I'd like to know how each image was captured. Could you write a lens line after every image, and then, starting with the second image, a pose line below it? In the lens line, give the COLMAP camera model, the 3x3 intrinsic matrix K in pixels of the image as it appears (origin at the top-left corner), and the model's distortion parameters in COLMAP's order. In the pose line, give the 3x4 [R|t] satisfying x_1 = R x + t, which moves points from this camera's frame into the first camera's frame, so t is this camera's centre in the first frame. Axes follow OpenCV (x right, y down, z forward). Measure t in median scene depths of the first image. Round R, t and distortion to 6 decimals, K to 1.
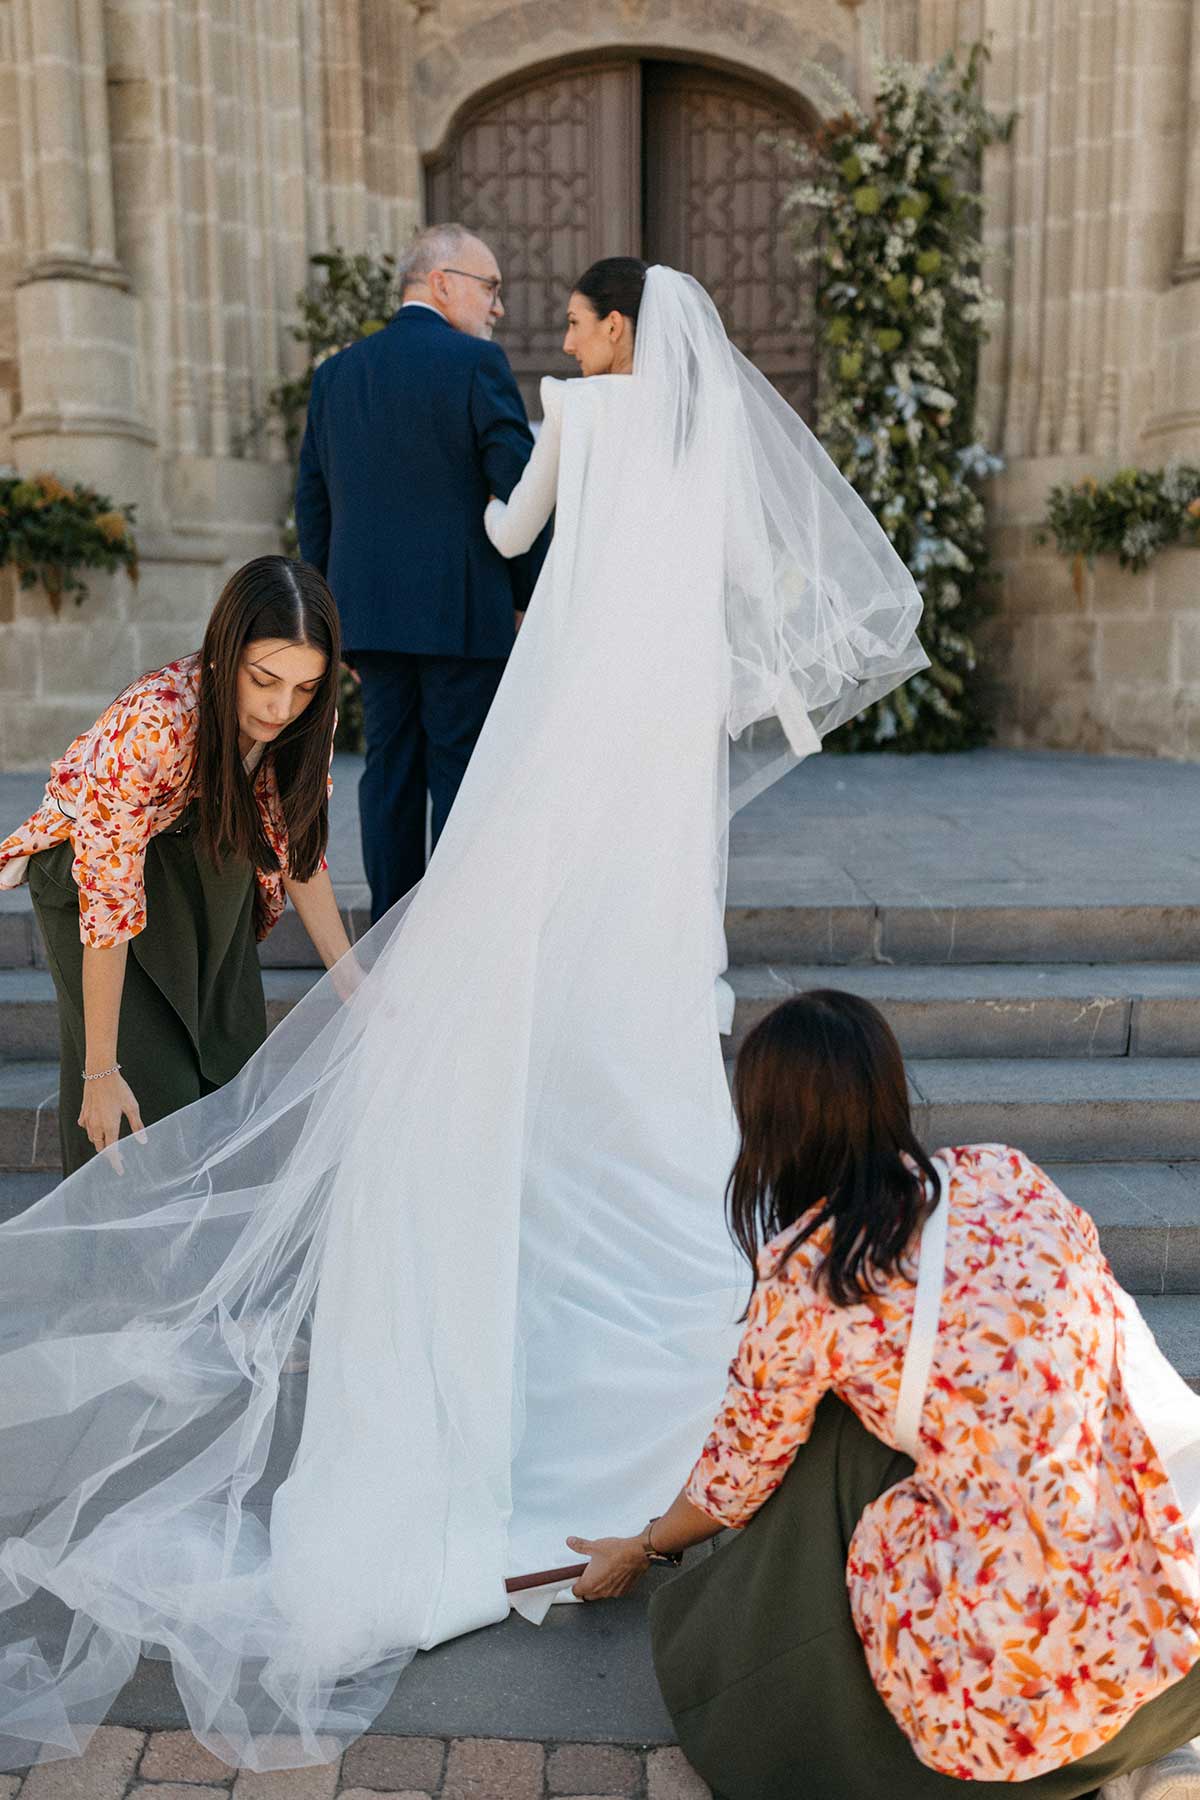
lens RADIAL K [[1706.1, 0, 600.0], [0, 1706.1, 900.0], [0, 0, 1]] dist [0.008004, 0.019955]
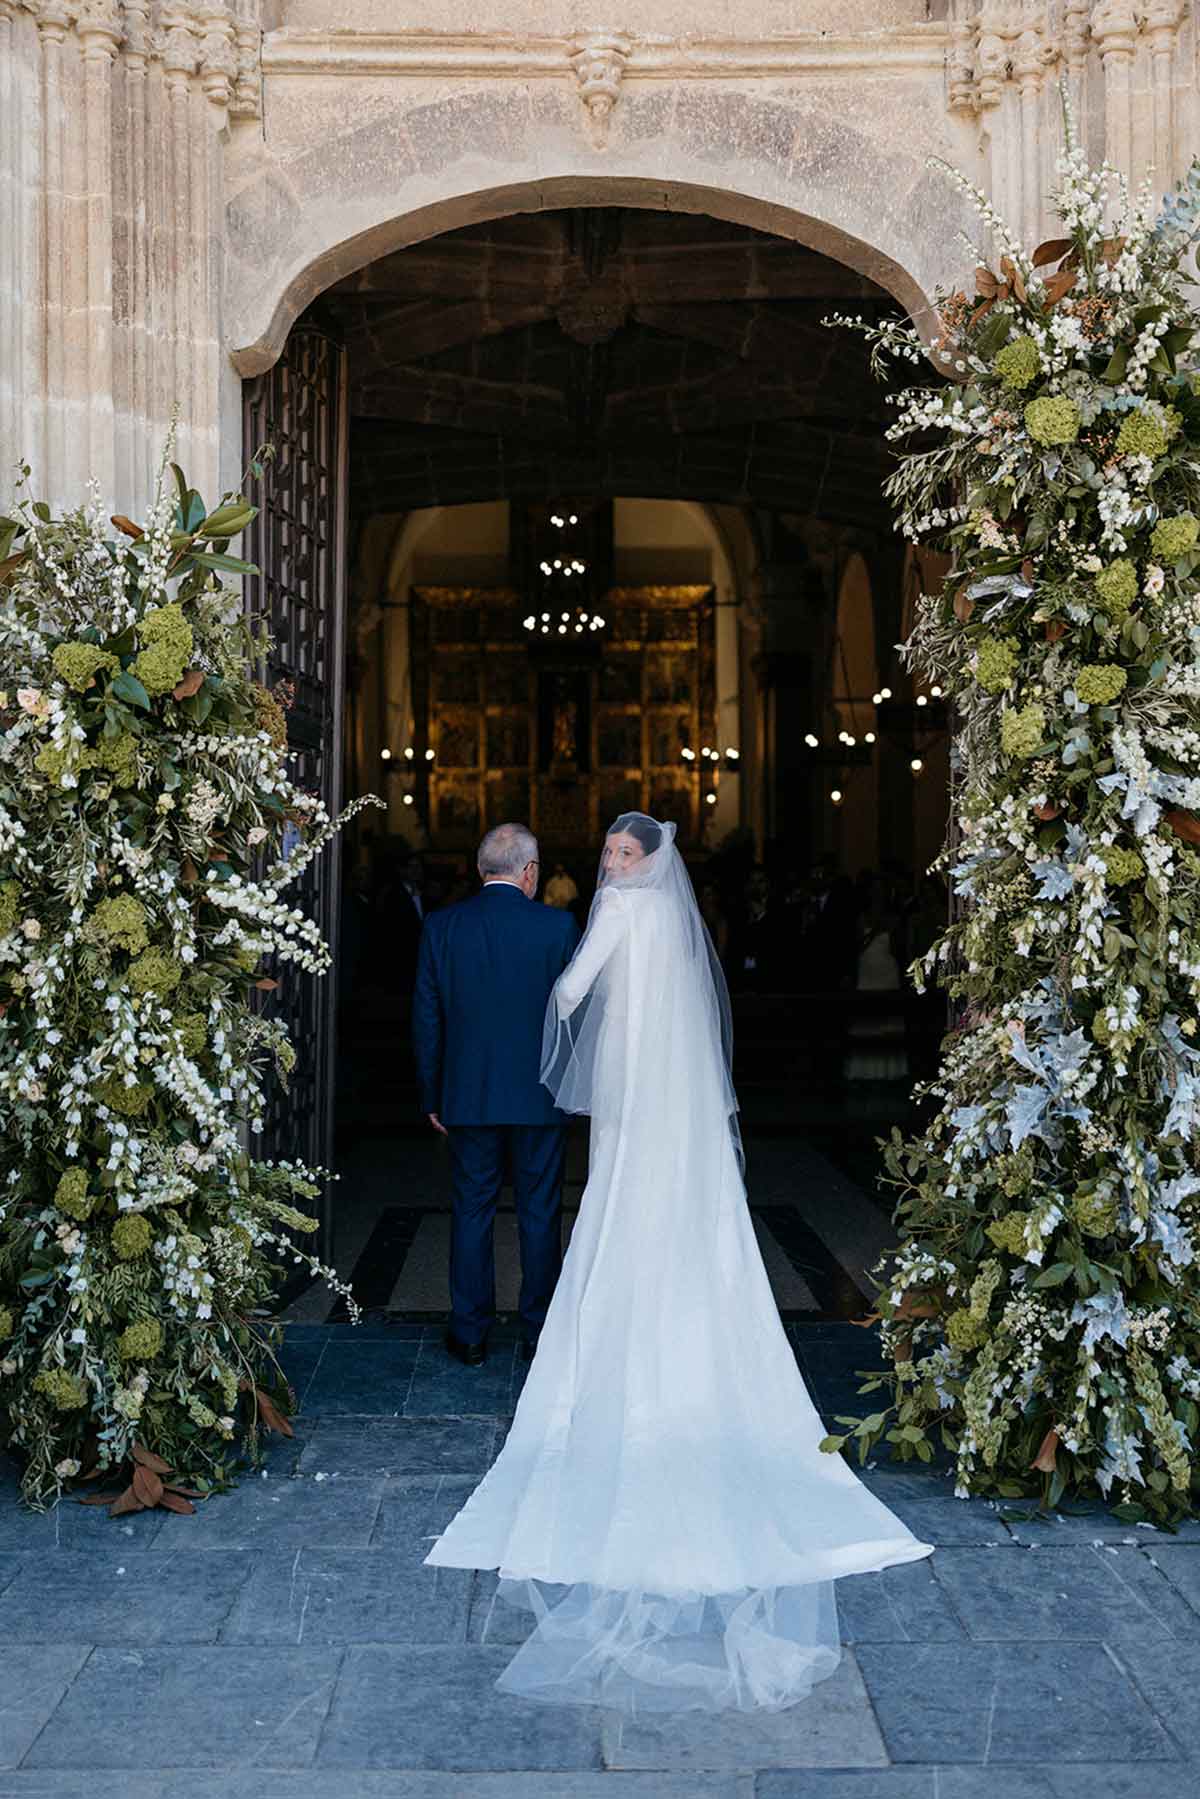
lens RADIAL K [[1705.1, 0, 600.0], [0, 1705.1, 899.5], [0, 0, 1]] dist [0.008004, 0.019955]
pose [[0.999924, 0.002689, 0.012069, 0.014676], [-0.000910, 0.989425, -0.145041, -0.189737], [-0.012331, 0.145019, 0.989352, 0.507287]]
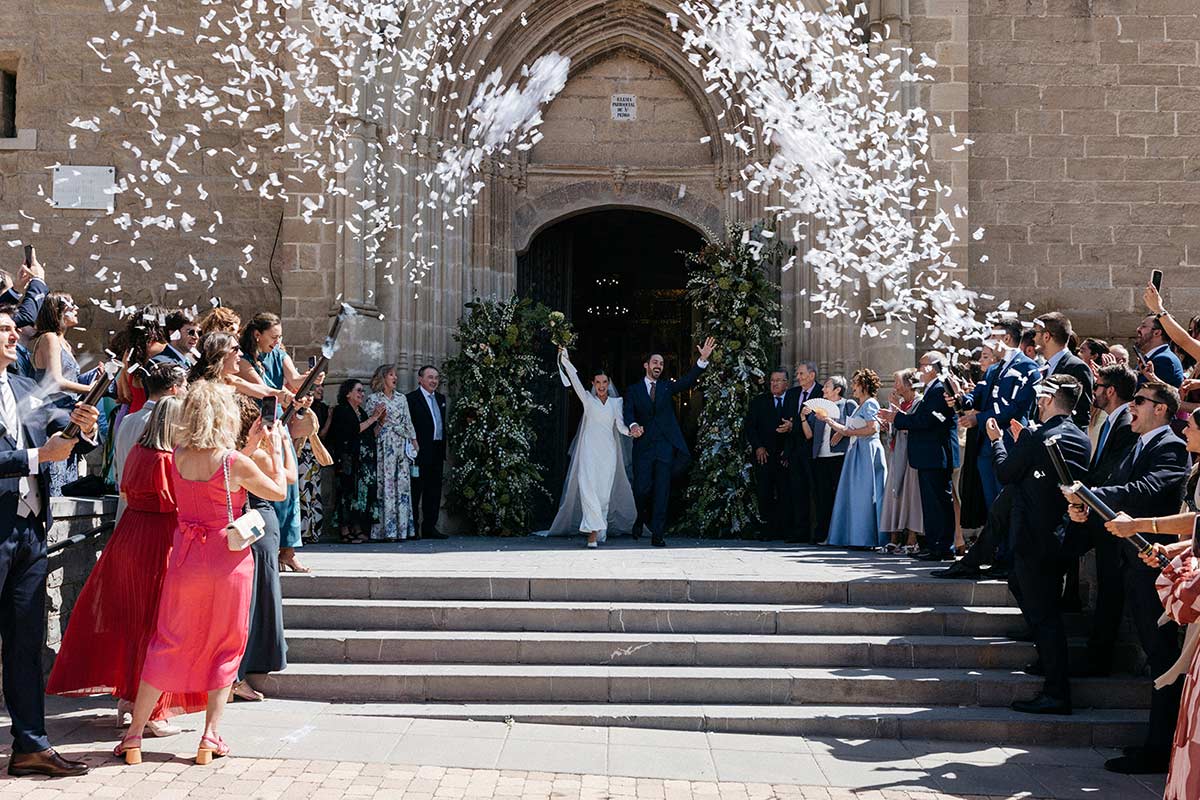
lens RADIAL K [[1206.4, 0, 601.7], [0, 1206.4, 472.5], [0, 0, 1]] dist [-0.002102, 0.003372]
pose [[0.999806, 0.015632, -0.011951, 0.023264], [-0.017358, 0.986715, -0.161529, 0.073341], [0.009267, 0.161705, 0.986796, -0.453359]]
